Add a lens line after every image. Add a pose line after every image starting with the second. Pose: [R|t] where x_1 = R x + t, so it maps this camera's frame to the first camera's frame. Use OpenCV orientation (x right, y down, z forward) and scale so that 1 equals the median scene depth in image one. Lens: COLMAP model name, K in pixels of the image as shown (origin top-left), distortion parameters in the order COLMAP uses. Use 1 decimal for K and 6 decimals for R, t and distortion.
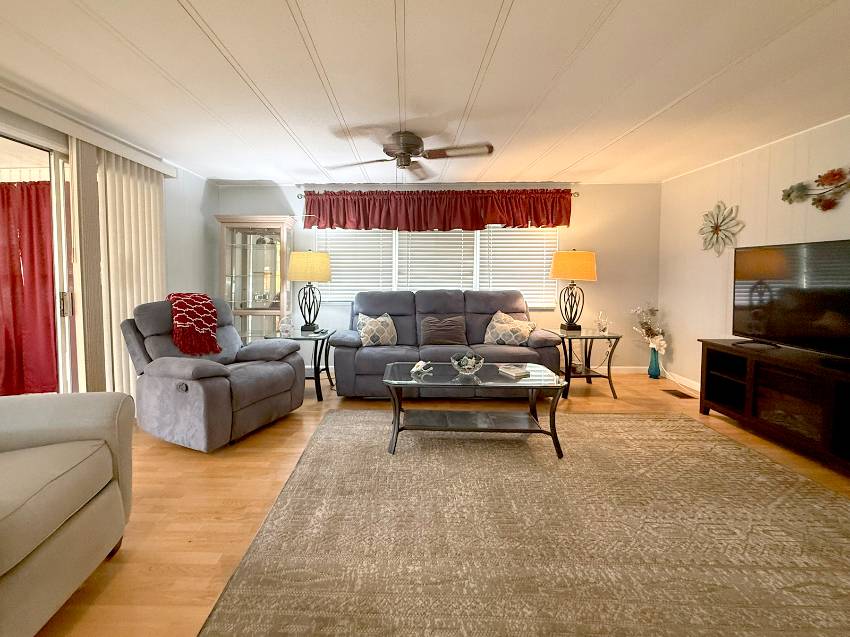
lens RADIAL K [[379.0, 0, 393.5], [0, 379.0, 288.7], [0, 0, 1]] dist [0.003256, 0.000776]
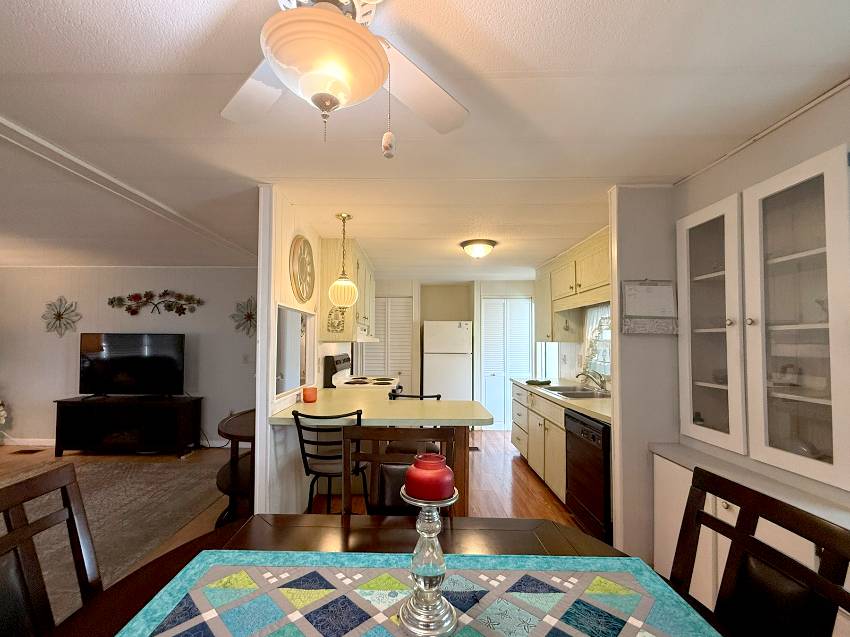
lens RADIAL K [[379.0, 0, 419.6], [0, 379.0, 323.1], [0, 0, 1]] dist [0.003256, 0.000776]
pose [[-0.031585, 0.044712, 0.998500, -0.593585], [0.035258, 0.998427, -0.043594, -0.036772], [-0.998879, 0.033829, -0.033112, -0.246631]]
